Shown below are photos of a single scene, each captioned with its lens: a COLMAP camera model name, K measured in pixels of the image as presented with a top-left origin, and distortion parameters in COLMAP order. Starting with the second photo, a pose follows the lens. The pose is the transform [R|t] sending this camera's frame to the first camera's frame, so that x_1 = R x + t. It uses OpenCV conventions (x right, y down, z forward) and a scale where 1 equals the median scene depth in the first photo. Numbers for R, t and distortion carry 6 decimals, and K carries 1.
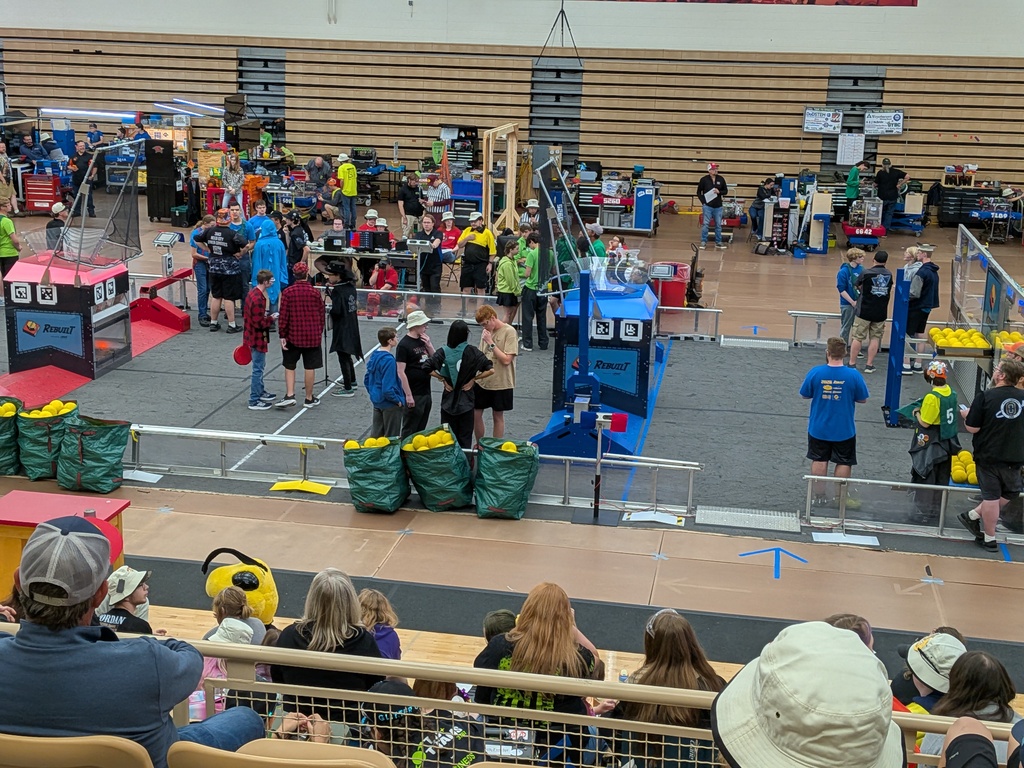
lens RADIAL K [[1443.8, 0, 512.0], [0, 1443.8, 384.0], [0, 0, 1]] dist [0.070251, 0.012811]
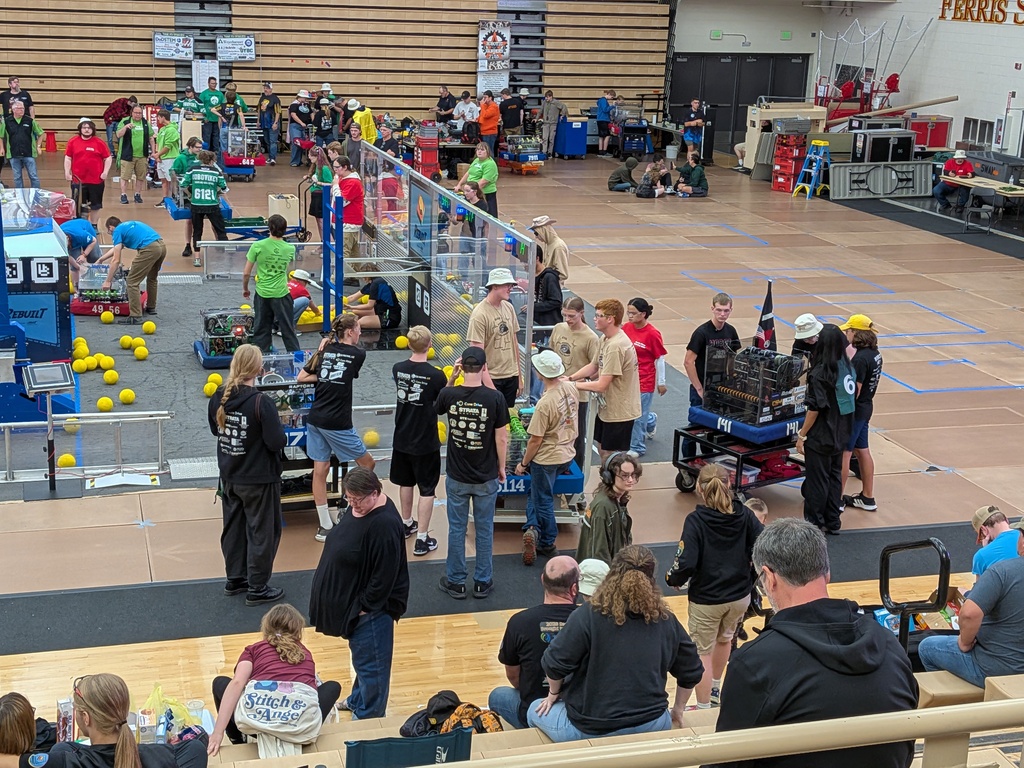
lens RADIAL K [[1443.8, 0, 512.0], [0, 1443.8, 384.0], [0, 0, 1]] dist [0.070251, 0.012811]
pose [[0.897414, -0.115546, 0.425789, -0.044376], [0.098687, 0.993214, 0.061531, 0.004050], [-0.430010, -0.013199, 0.902728, 0.096969]]
